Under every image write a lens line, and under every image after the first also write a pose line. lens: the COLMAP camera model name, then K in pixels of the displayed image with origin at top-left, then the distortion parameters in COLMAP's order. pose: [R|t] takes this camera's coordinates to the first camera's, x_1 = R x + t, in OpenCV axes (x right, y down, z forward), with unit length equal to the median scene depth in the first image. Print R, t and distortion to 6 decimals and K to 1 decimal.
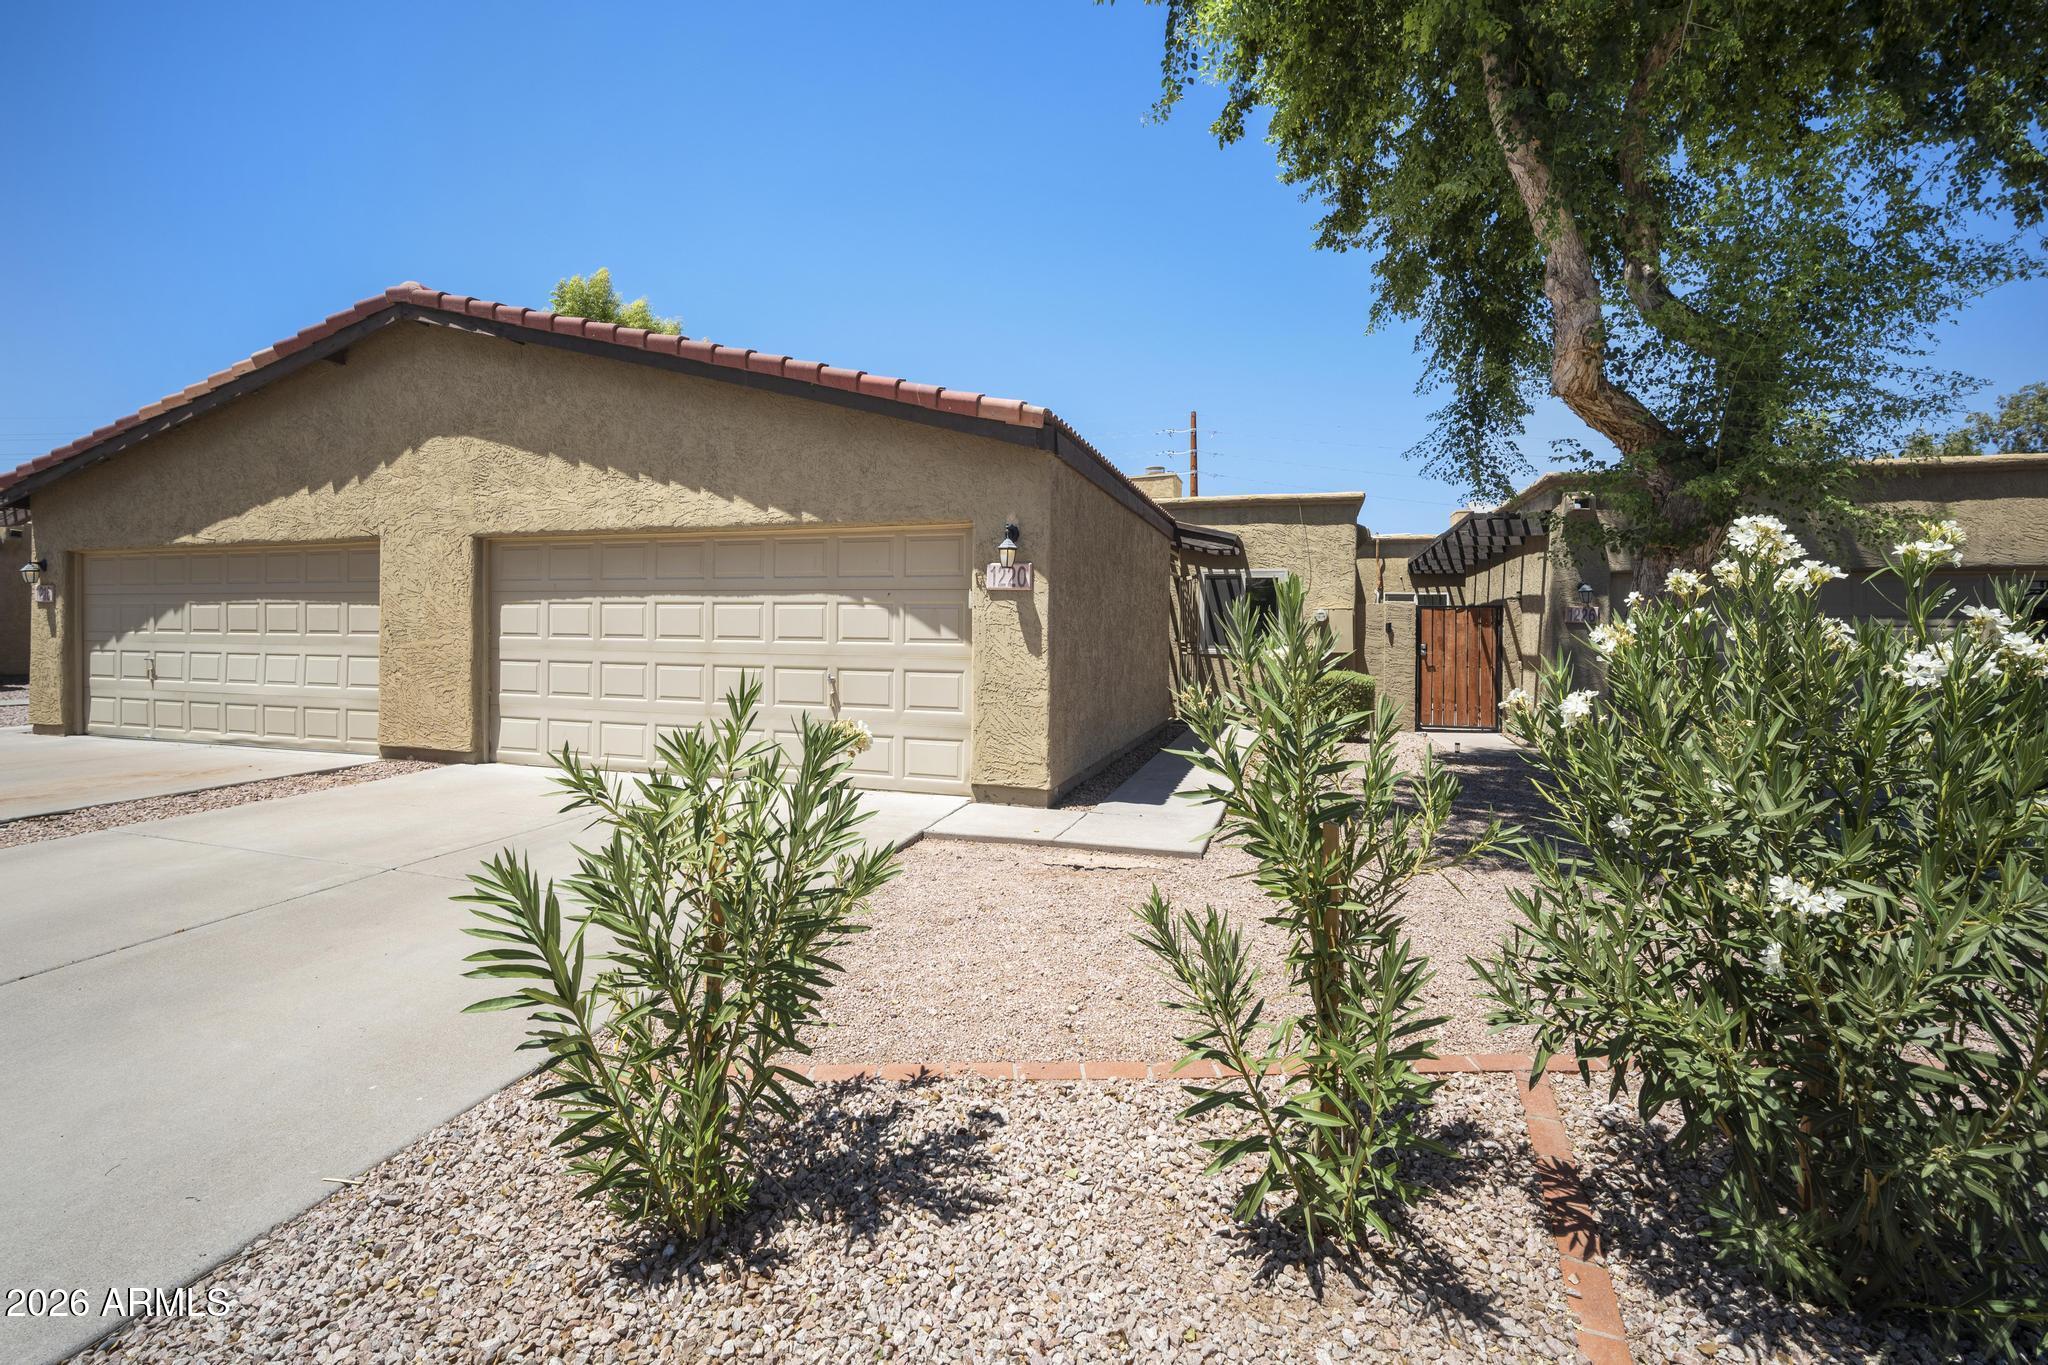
lens RADIAL K [[928.6, 0, 1021.0], [0, 928.6, 593.5], [0, 0, 1]] dist [-0.010095, 0.000219]
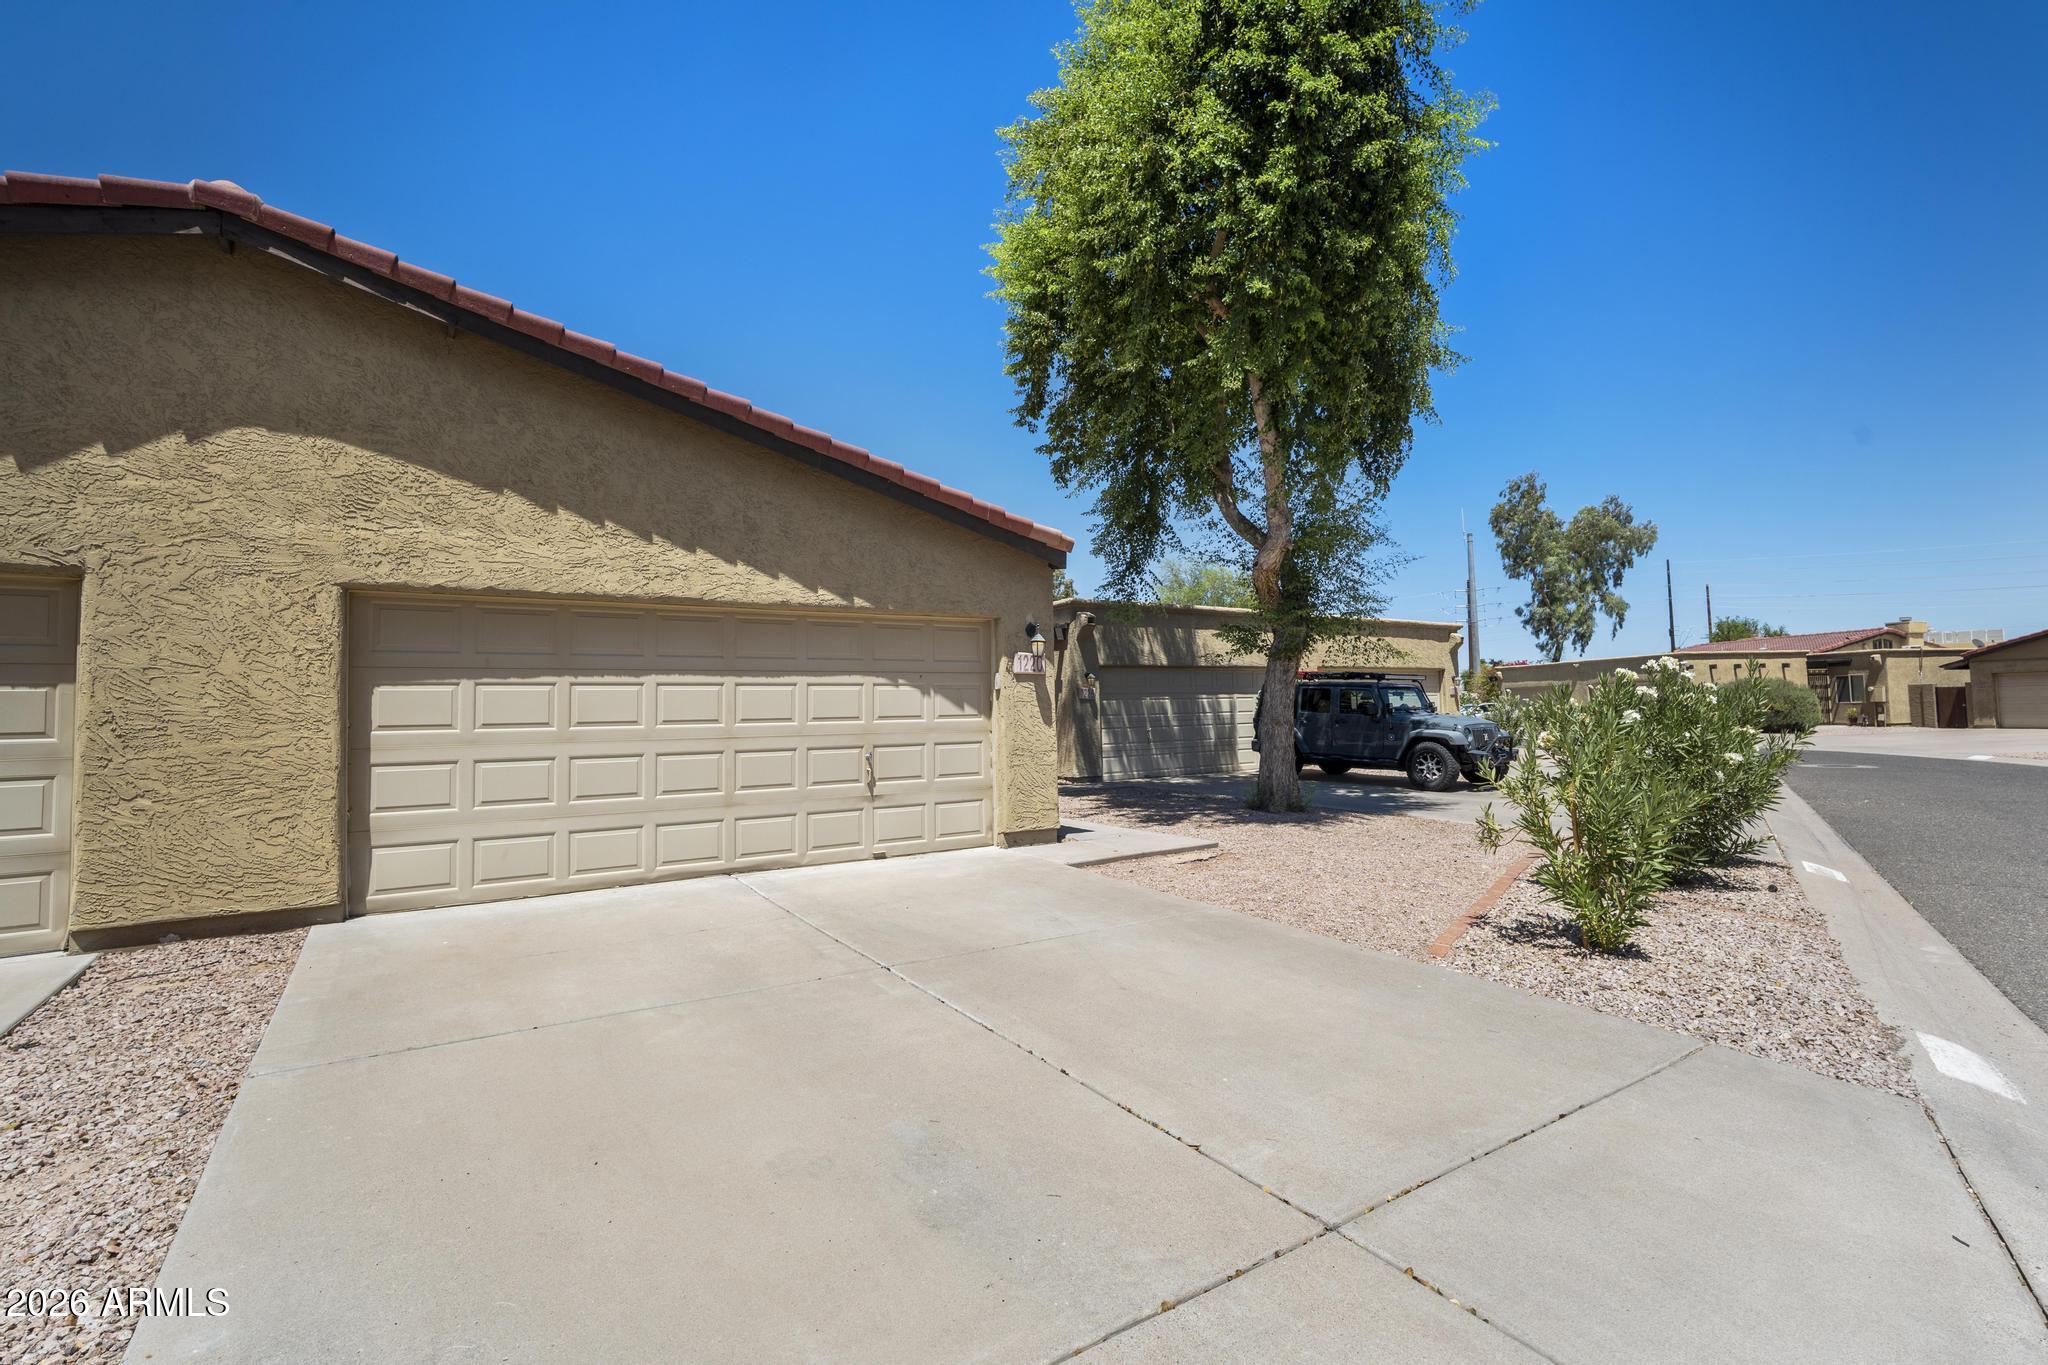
lens RADIAL K [[903.9, 0, 1031.7], [0, 903.9, 631.9], [0, 0, 1]] dist [-0.008521, 0.000369]
pose [[0.621437, 0.049344, 0.781909, -0.820095], [-0.003267, 0.998169, -0.060395, 0.011208], [-0.783457, 0.034977, 0.620460, 0.192087]]
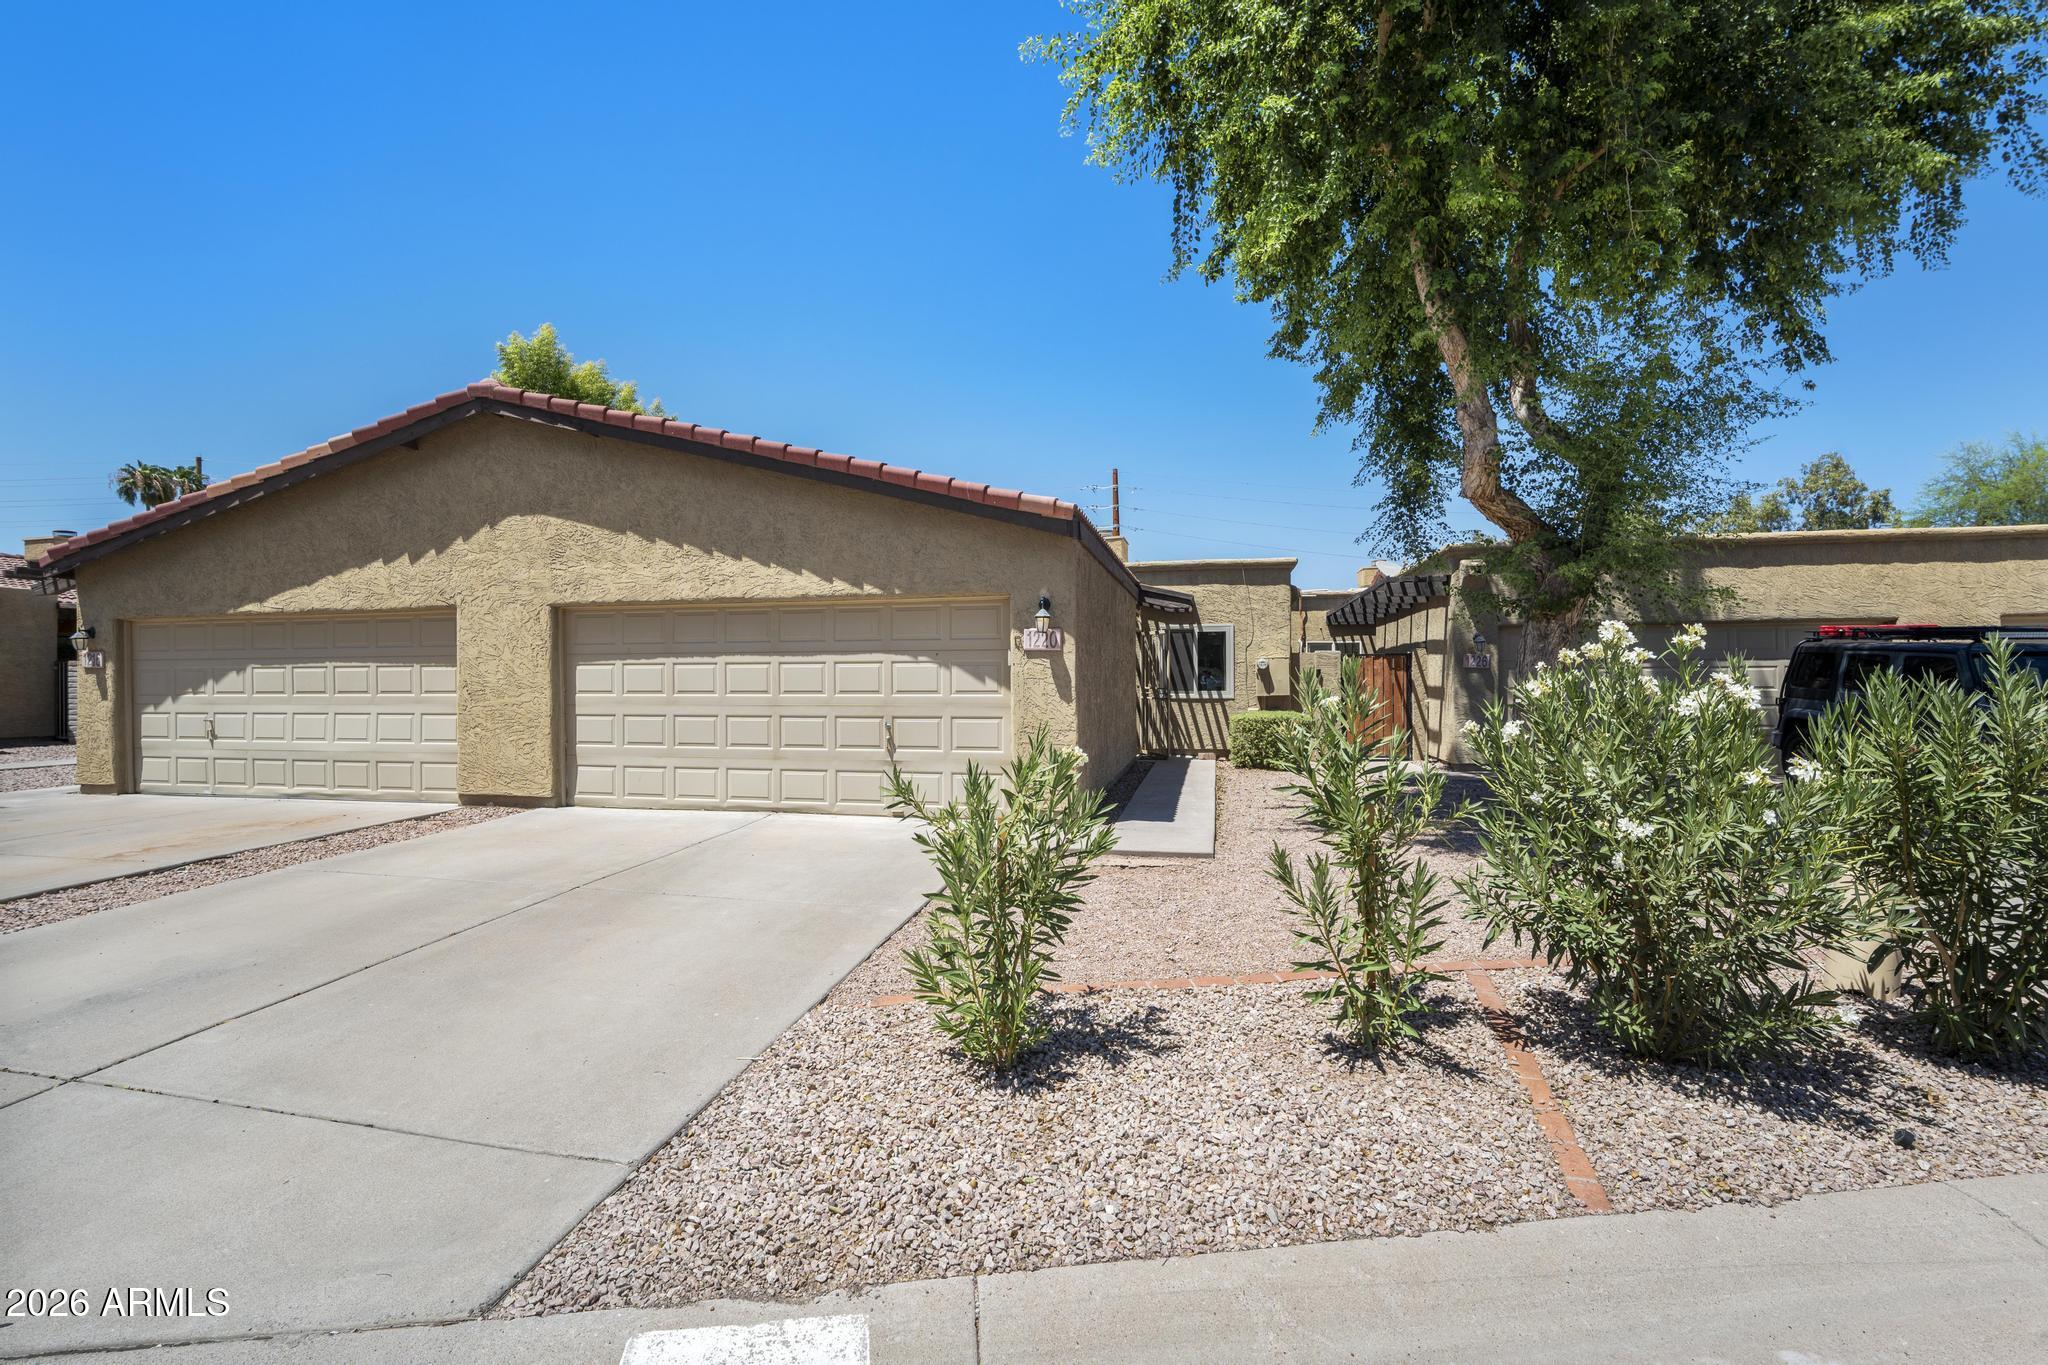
lens RADIAL K [[903.9, 0, 1031.7], [0, 903.9, 631.9], [0, 0, 1]] dist [-0.008521, 0.000369]
pose [[0.994953, -0.009247, 0.099911, -0.122659], [0.010149, 0.999912, -0.008524, -0.015017], [-0.099823, 0.009495, 0.994960, -0.157386]]
